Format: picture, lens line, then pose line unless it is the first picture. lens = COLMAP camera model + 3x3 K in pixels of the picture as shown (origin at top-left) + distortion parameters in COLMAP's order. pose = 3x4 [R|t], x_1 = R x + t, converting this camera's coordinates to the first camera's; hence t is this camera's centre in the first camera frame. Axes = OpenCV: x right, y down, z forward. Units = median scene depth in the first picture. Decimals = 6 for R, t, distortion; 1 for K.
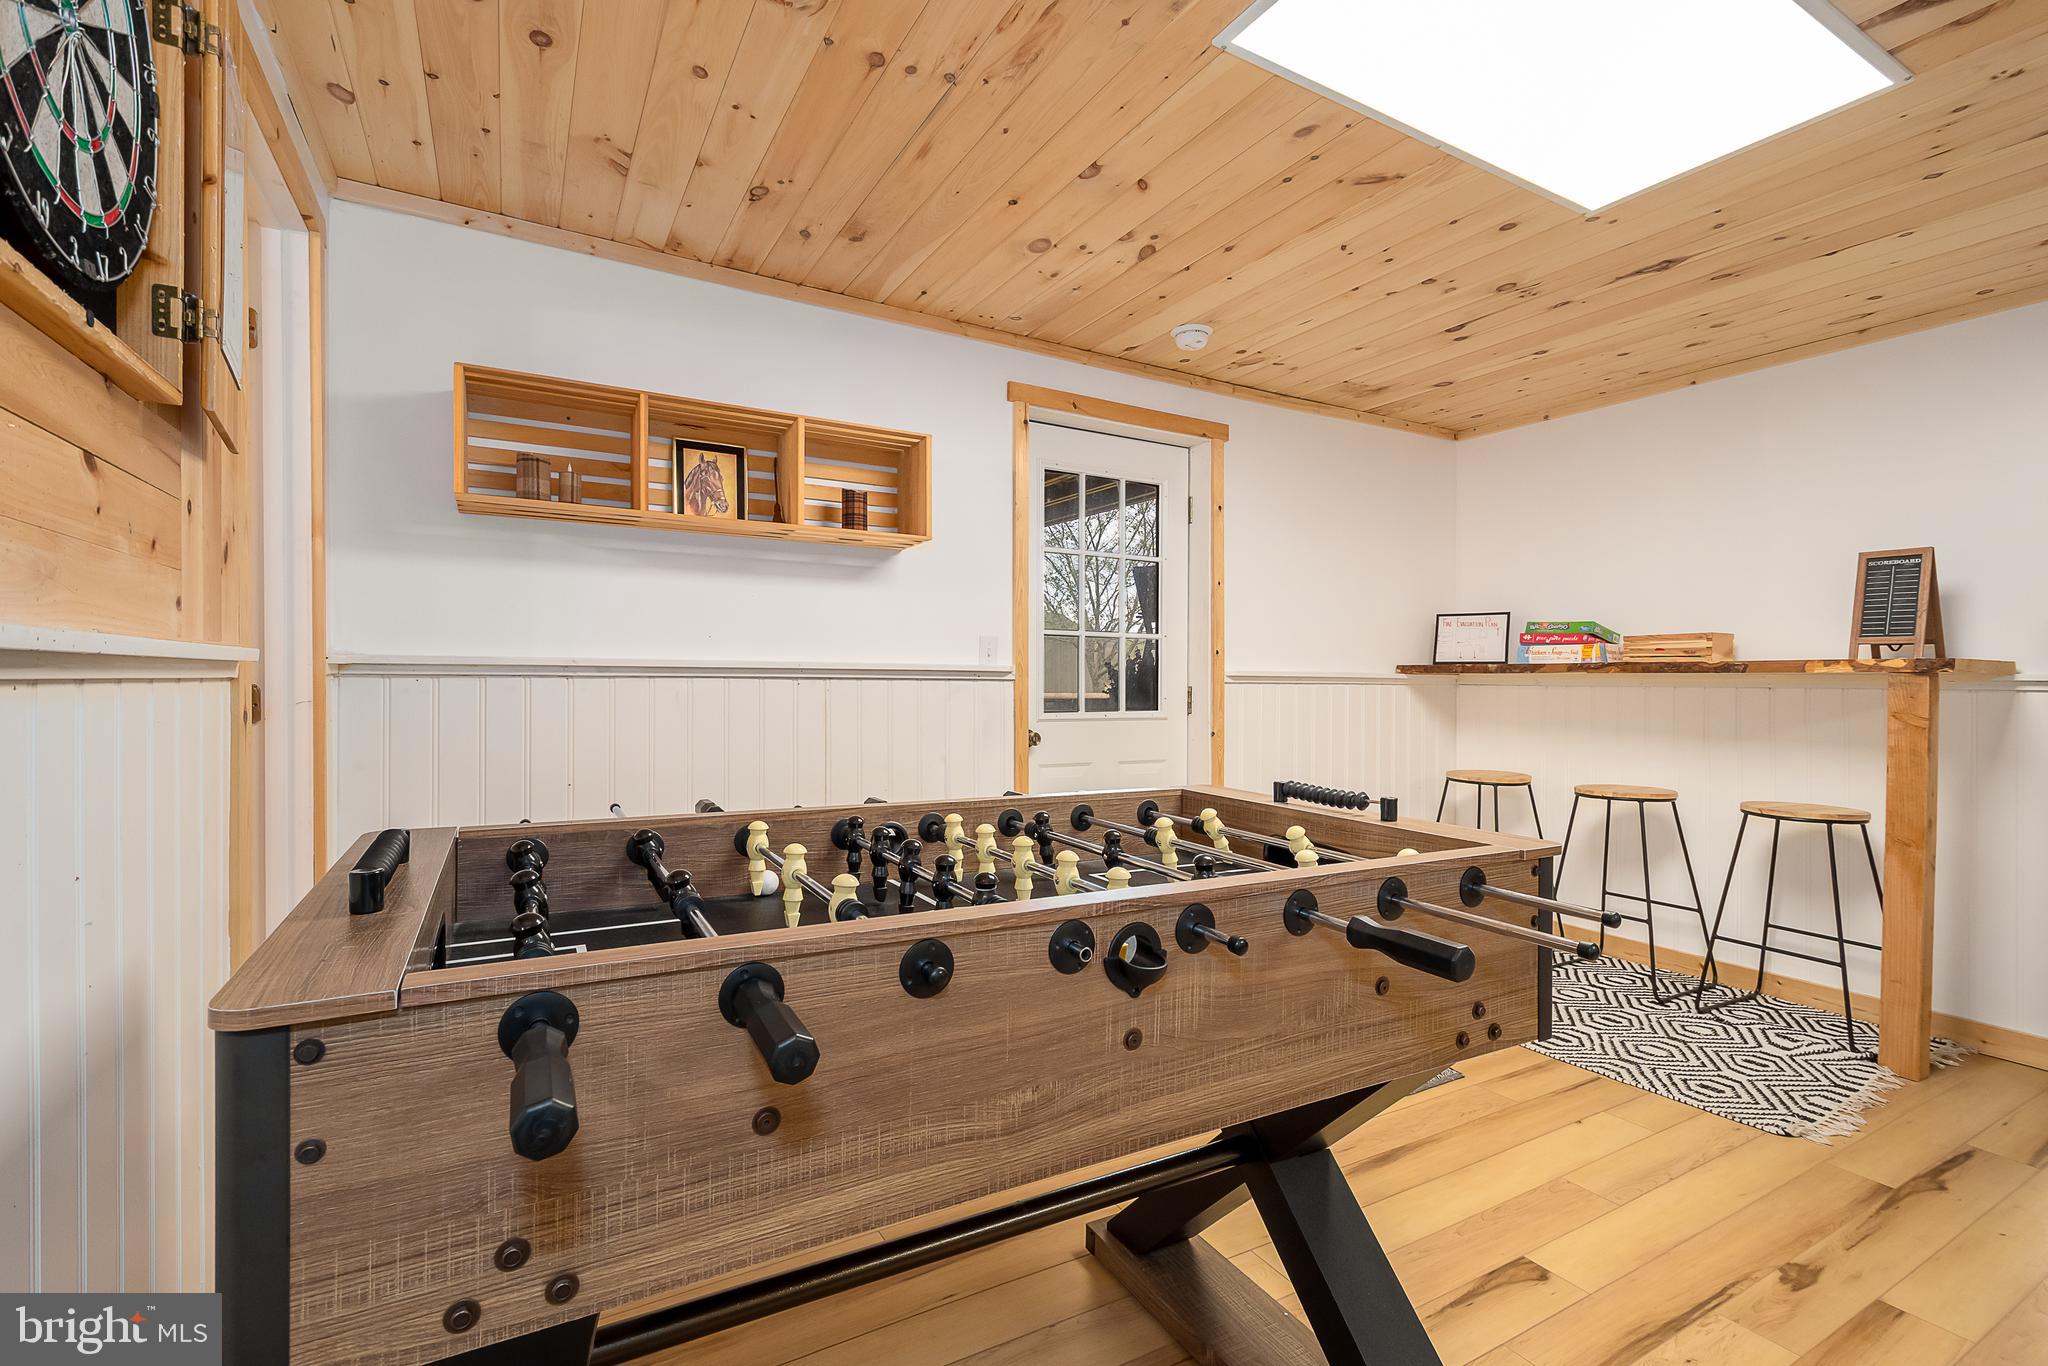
lens RADIAL K [[904.0, 0, 1002.9], [0, 904.0, 681.6], [0, 0, 1]] dist [0.016141, -0.005485]
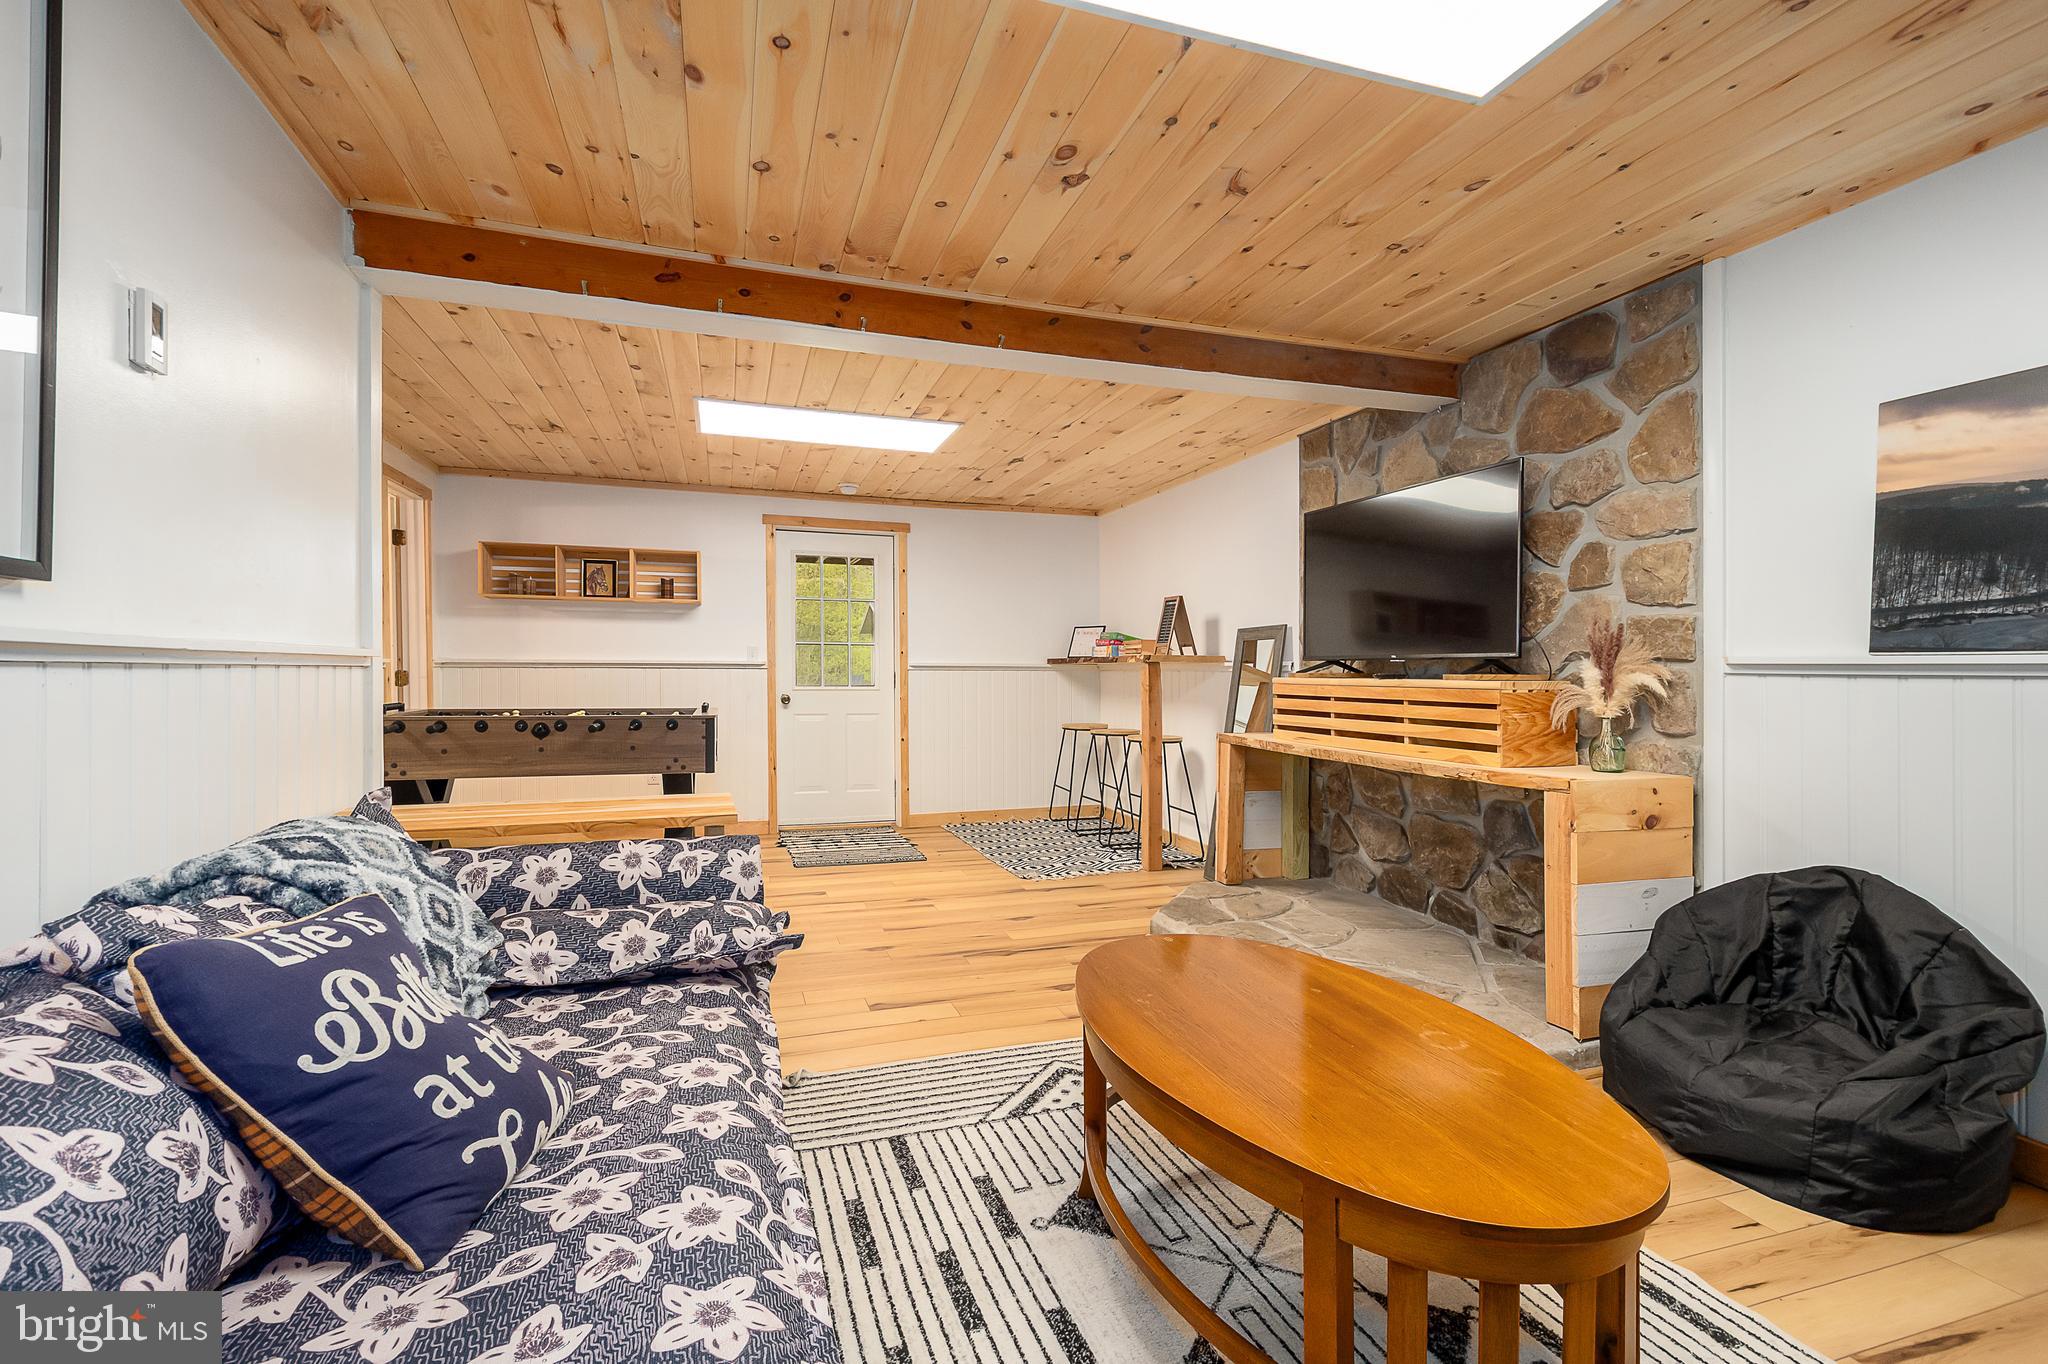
lens RADIAL K [[904.0, 0, 1005.2], [0, 904.0, 663.3], [0, 0, 1]] dist [0.016141, -0.005485]
pose [[0.980804, -0.007365, -0.194855, 1.022851], [0.004781, 0.999894, -0.013724, 0.017976], [0.194935, 0.012529, 0.980736, -0.910618]]
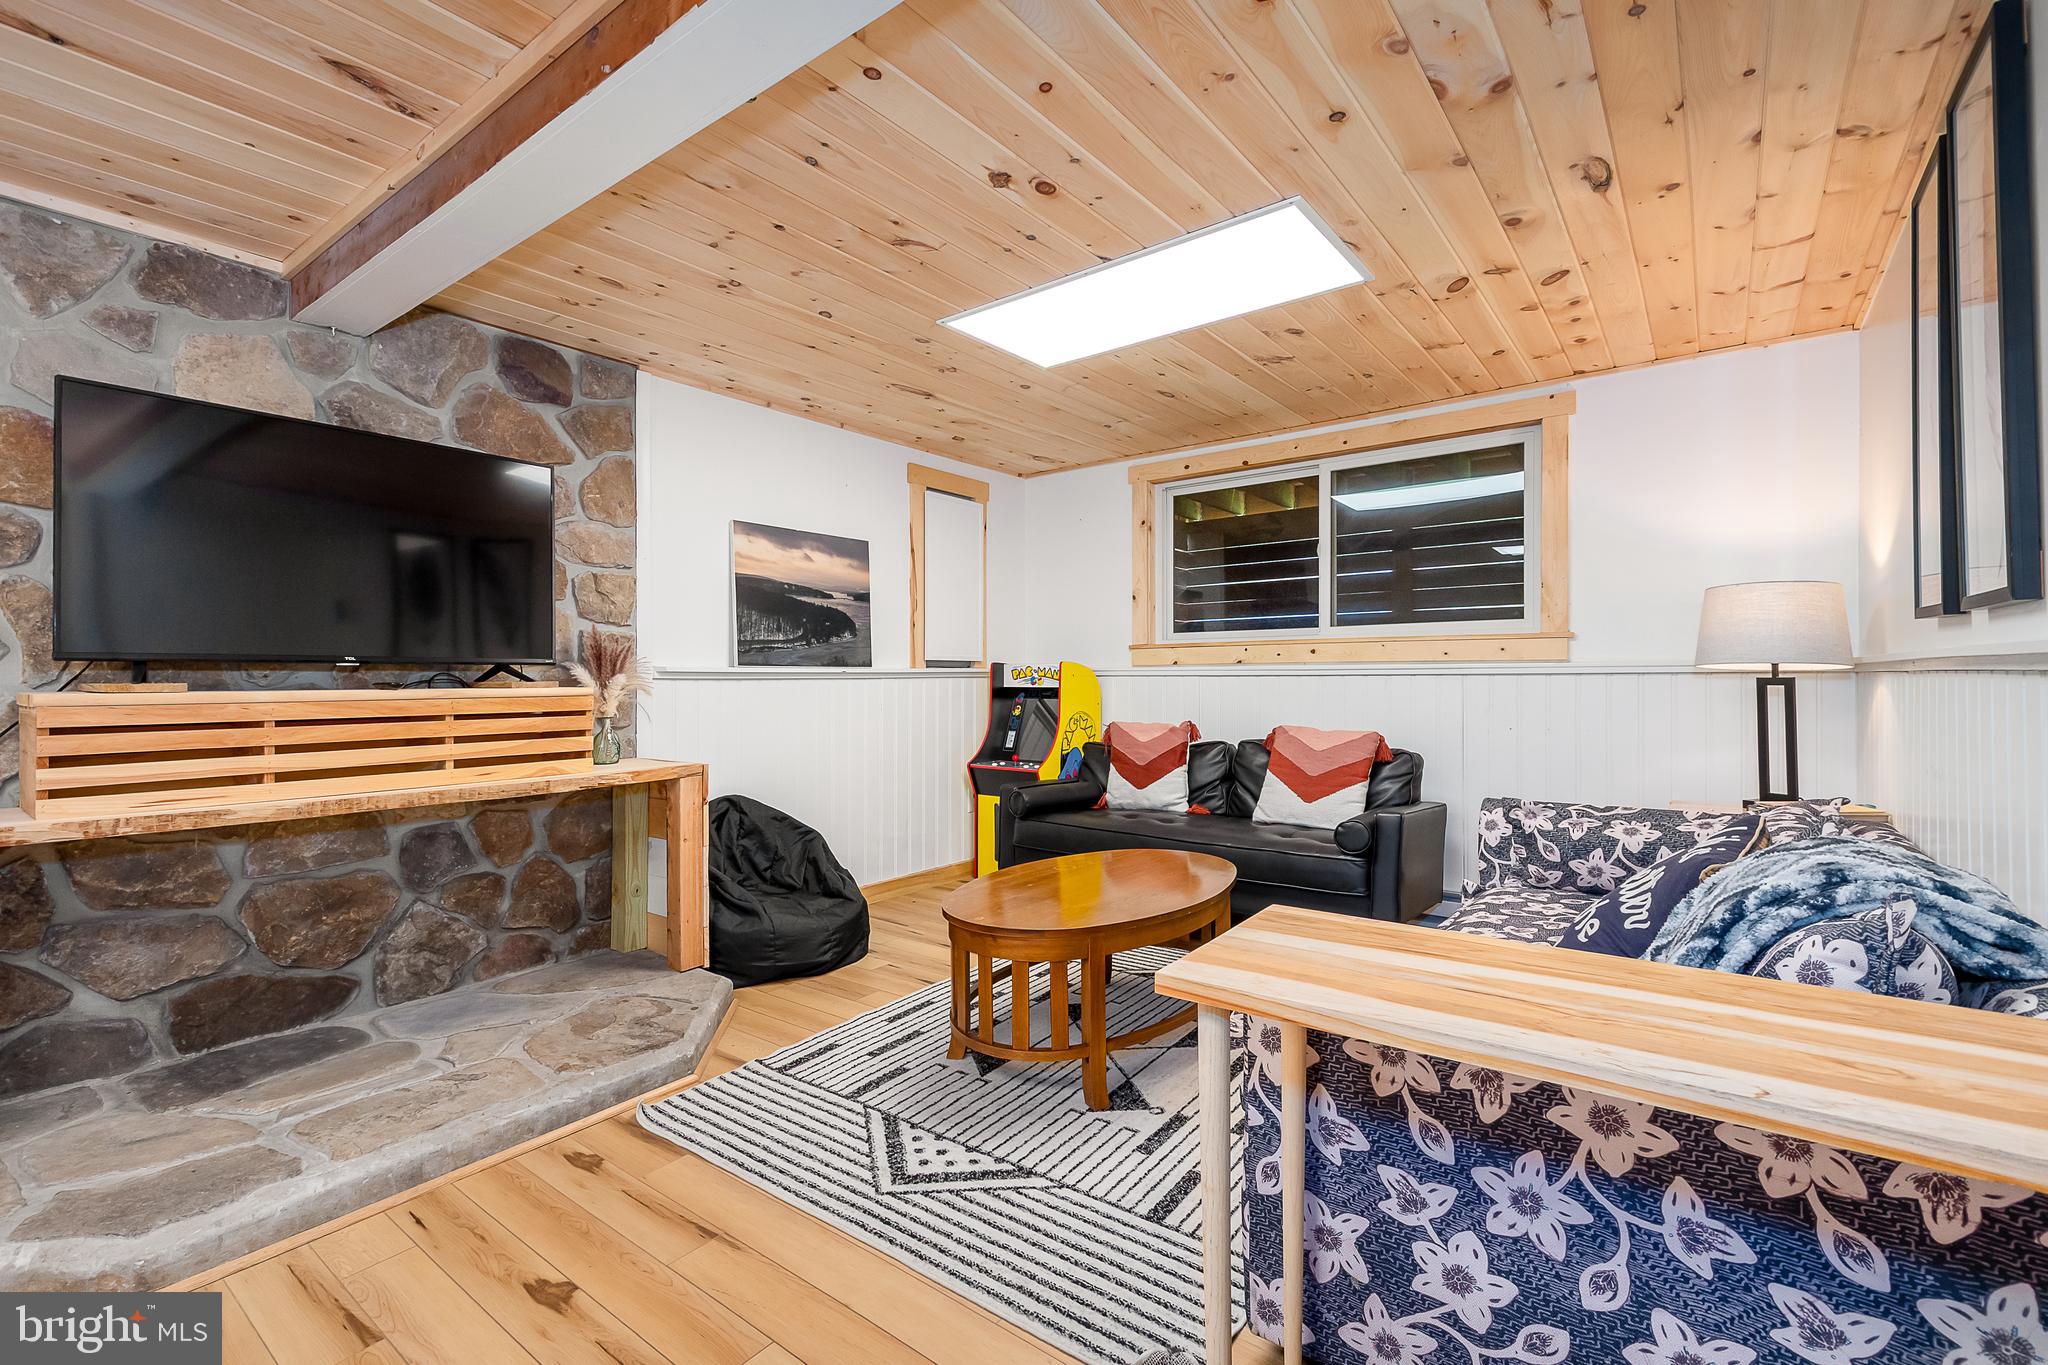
lens RADIAL K [[904.0, 0, 1005.5], [0, 904.0, 669.9], [0, 0, 1]] dist [0.016141, -0.005485]
pose [[-0.391584, -0.001101, 0.920142, 0.204944], [0.003932, 0.999988, 0.002870, 0.004842], [-0.920134, 0.004742, -0.391575, 0.195345]]
